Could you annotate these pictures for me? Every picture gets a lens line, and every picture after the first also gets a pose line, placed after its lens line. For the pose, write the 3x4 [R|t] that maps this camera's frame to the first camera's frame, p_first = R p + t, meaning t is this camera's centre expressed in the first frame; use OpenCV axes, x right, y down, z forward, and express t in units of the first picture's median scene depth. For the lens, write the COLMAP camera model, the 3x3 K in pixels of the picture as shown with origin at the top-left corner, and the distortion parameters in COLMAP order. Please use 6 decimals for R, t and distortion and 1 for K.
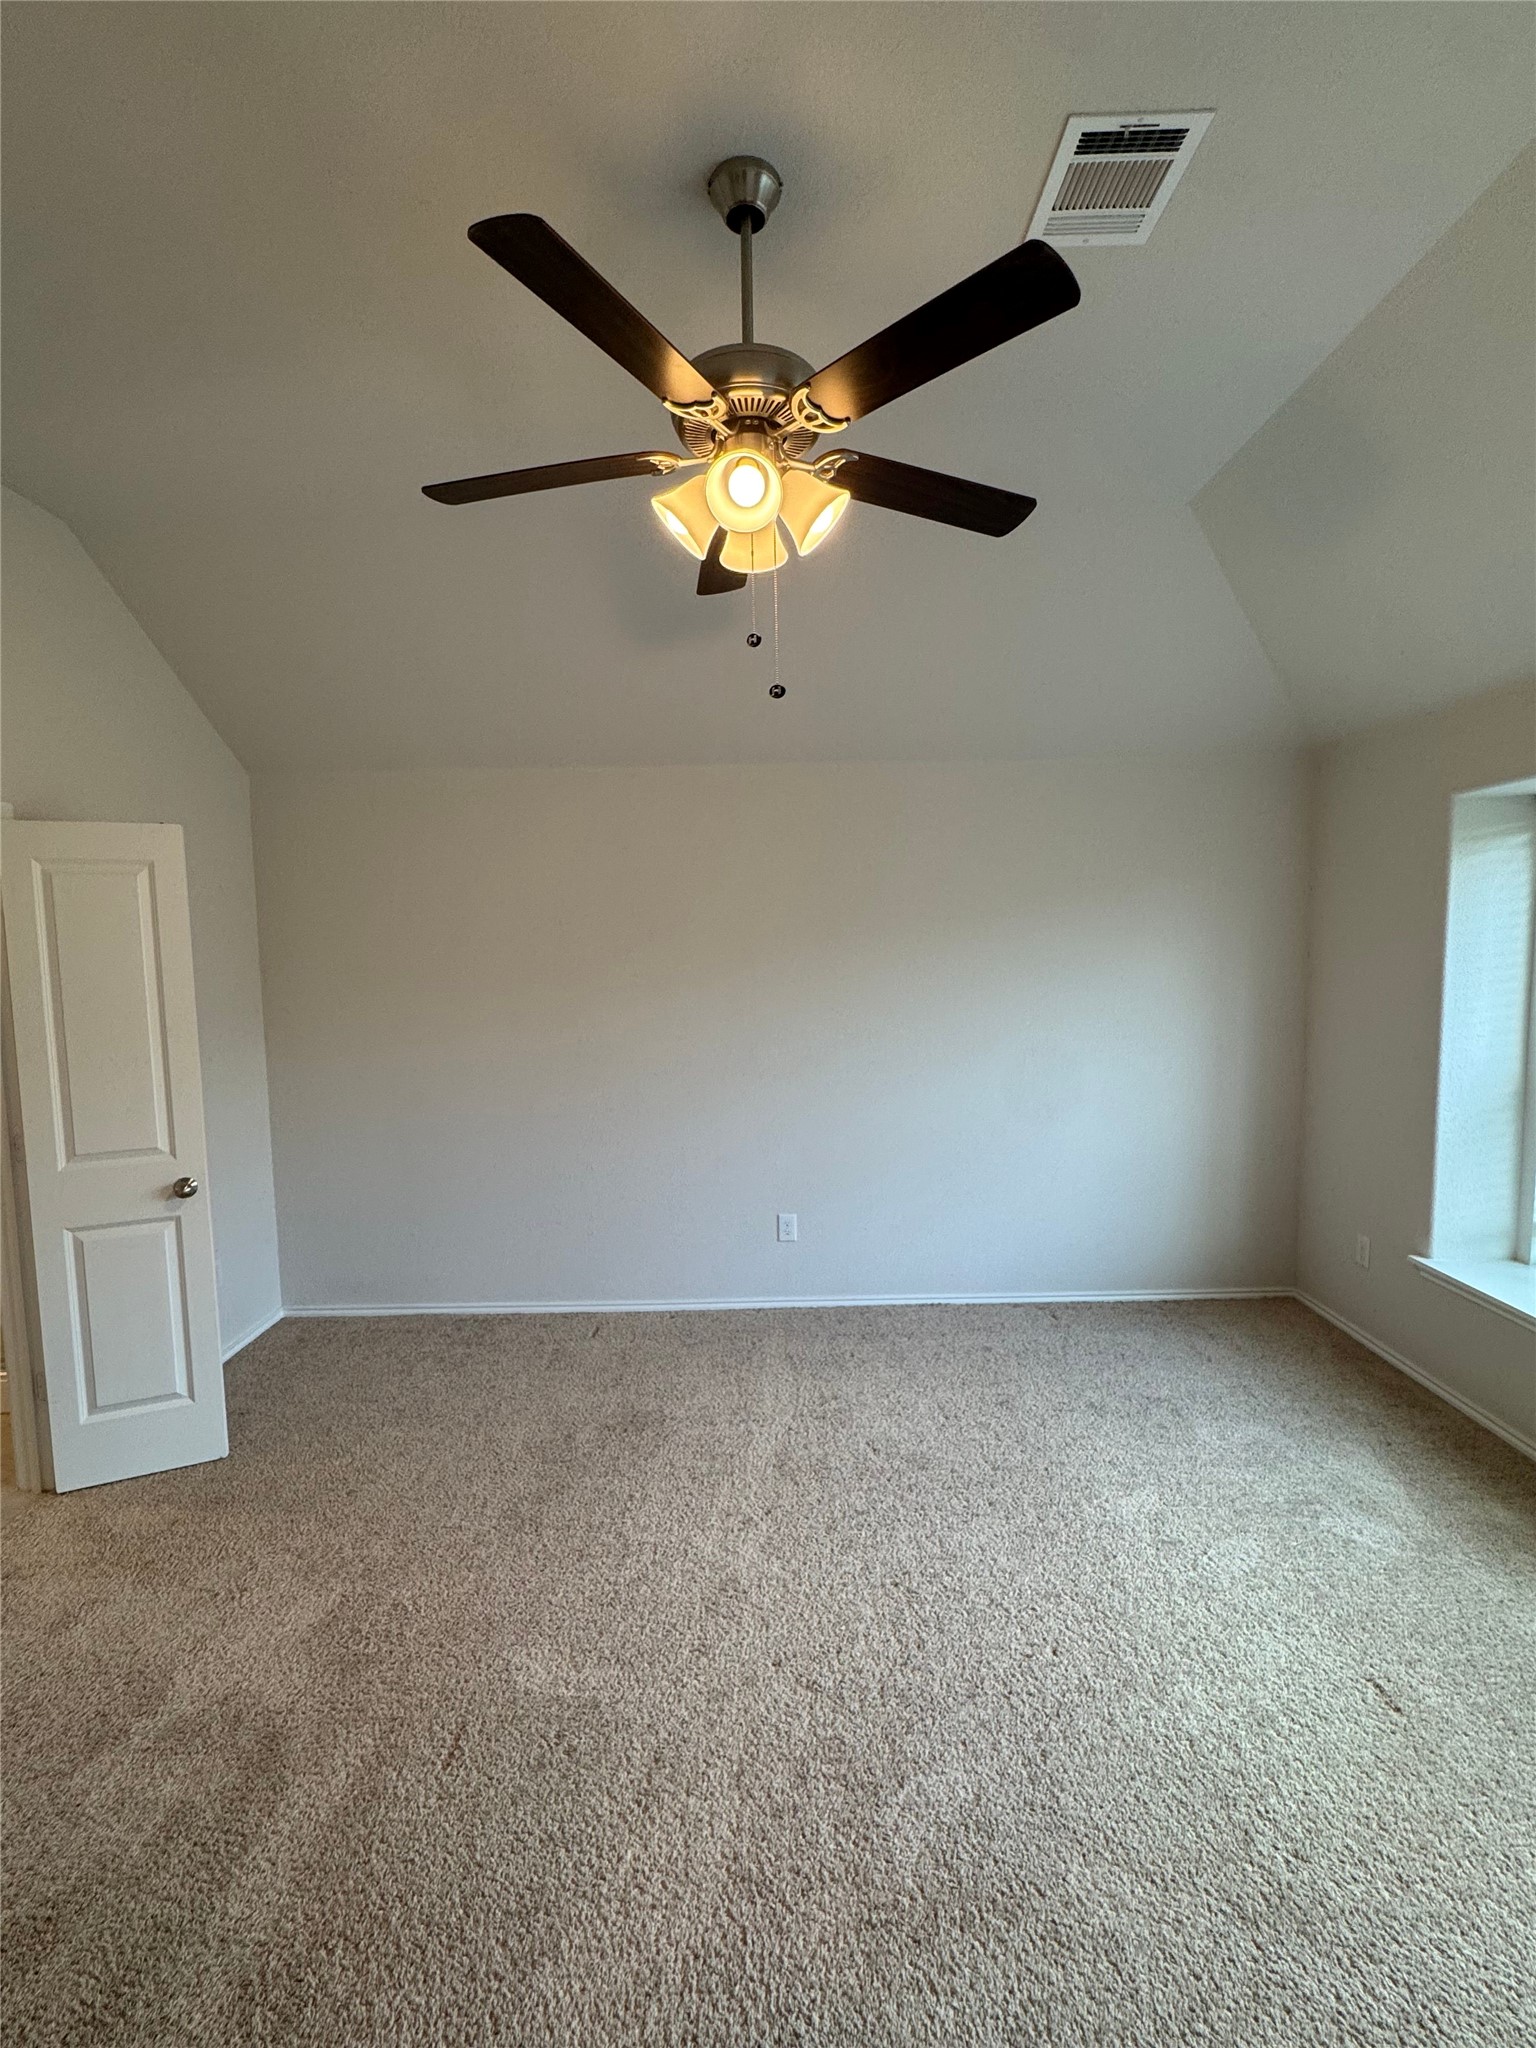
lens RADIAL K [[929.0, 0, 761.0], [0, 929.0, 1029.8], [0, 0, 1]] dist [-0.004637, -0.000506]
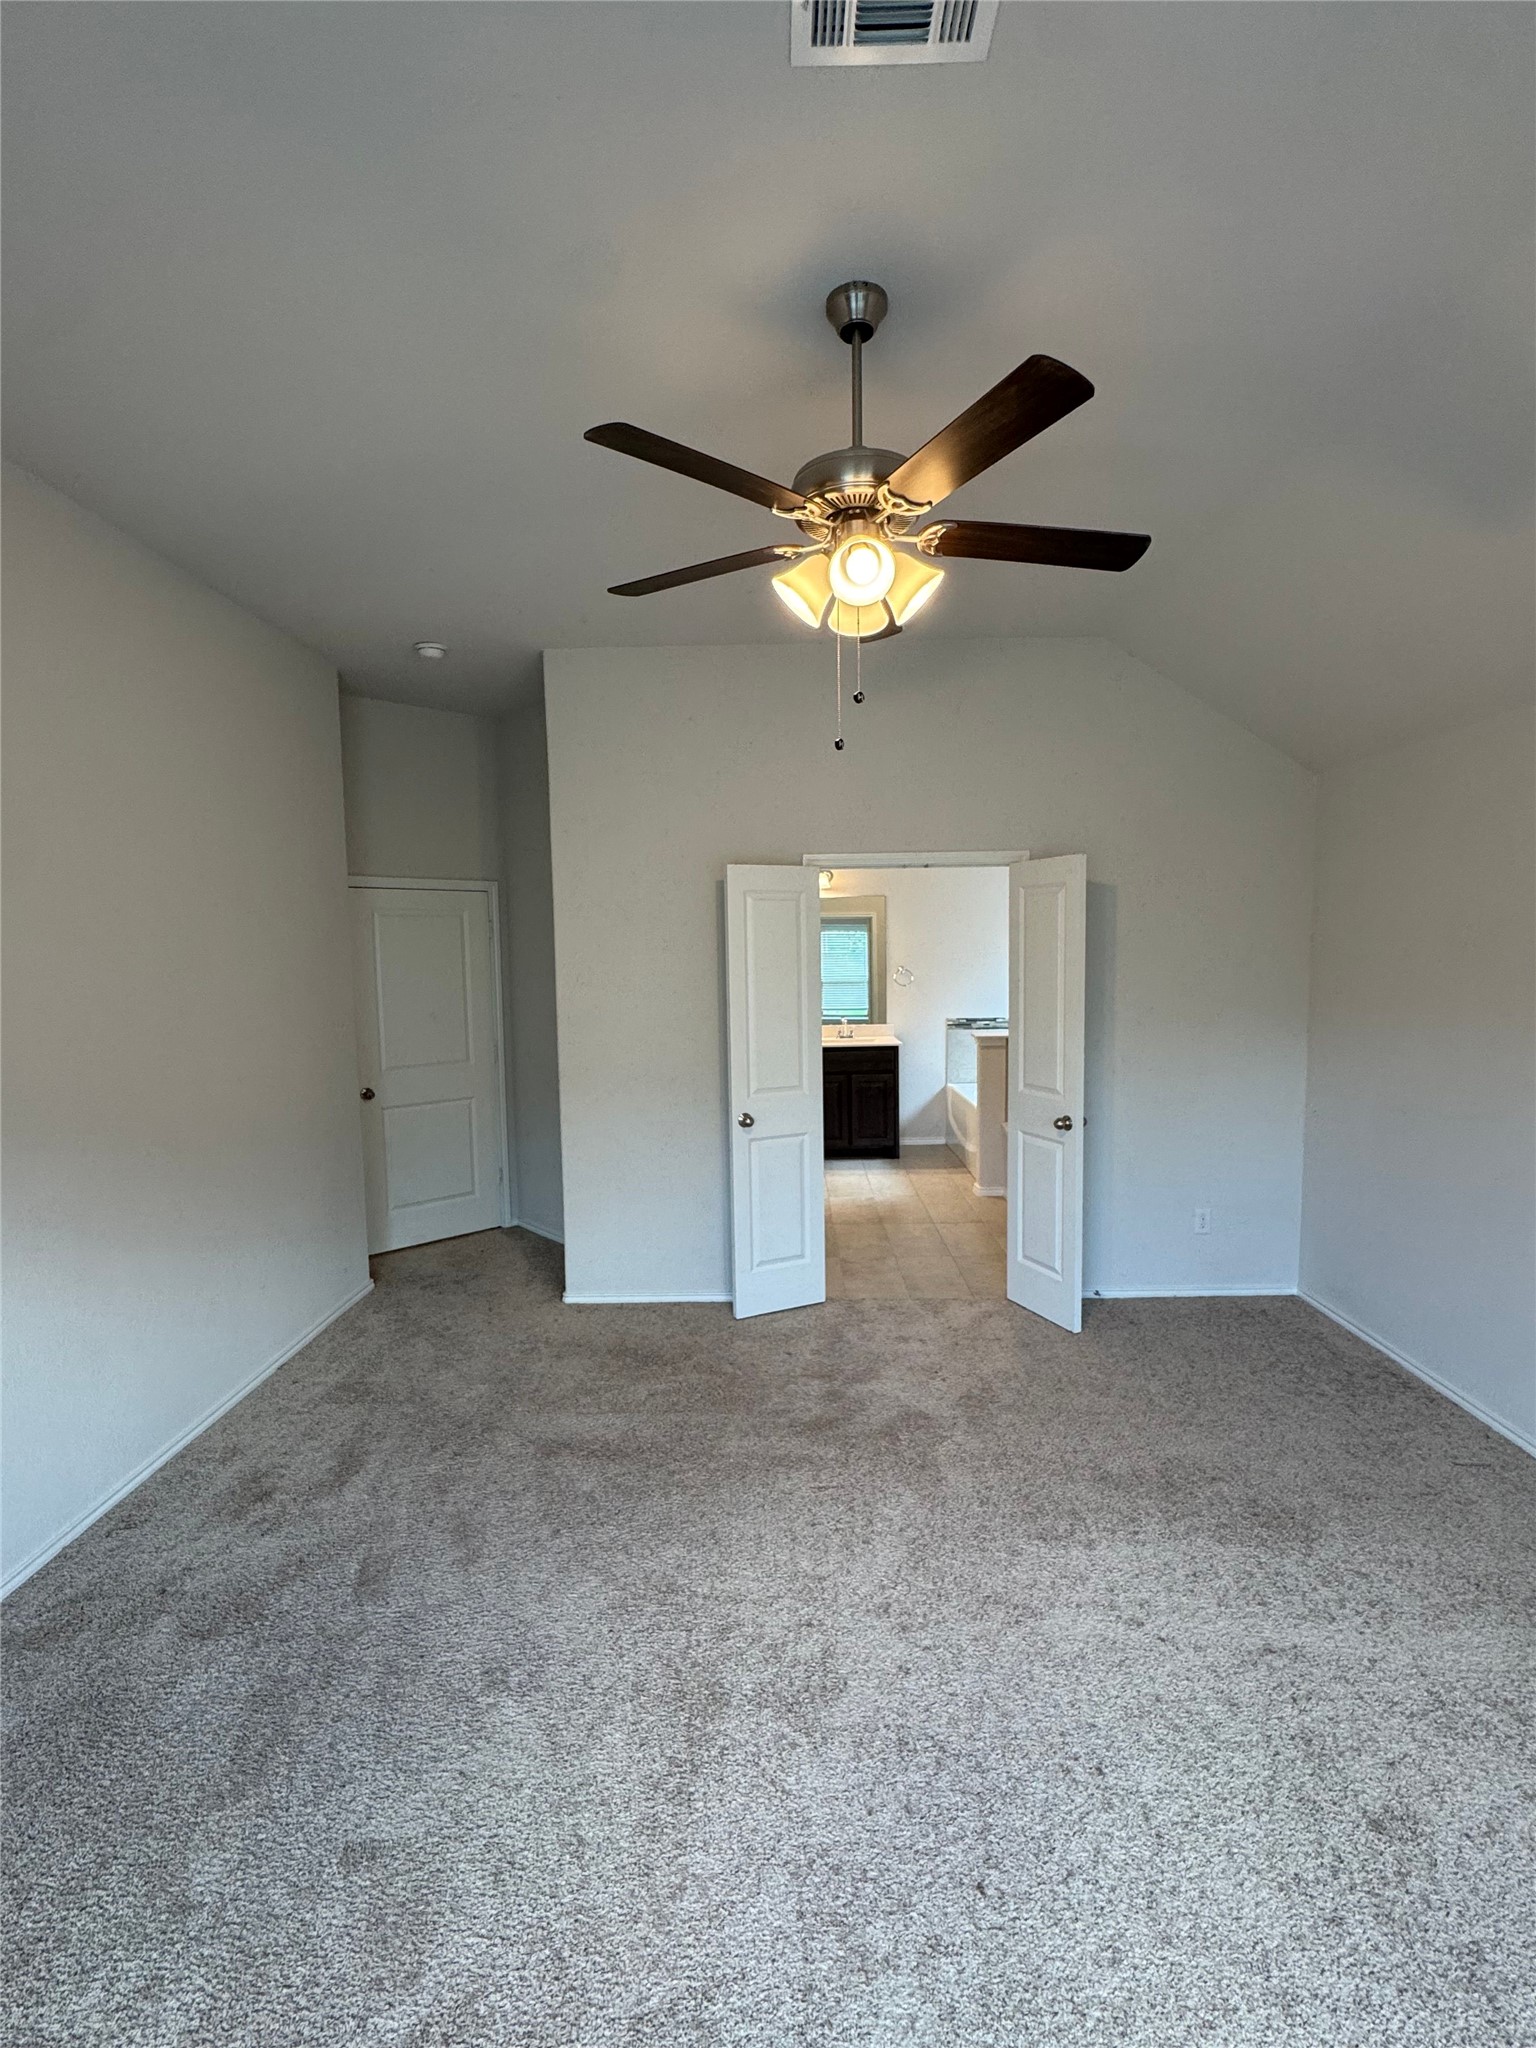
lens RADIAL K [[929.0, 0, 762.0], [0, 929.0, 1023.6], [0, 0, 1]] dist [-0.004637, -0.000506]
pose [[-0.034324, 0.094731, -0.994911, 0.754239], [-0.066723, 0.993059, 0.096857, -0.077880], [0.997181, 0.069708, -0.027765, 0.601555]]
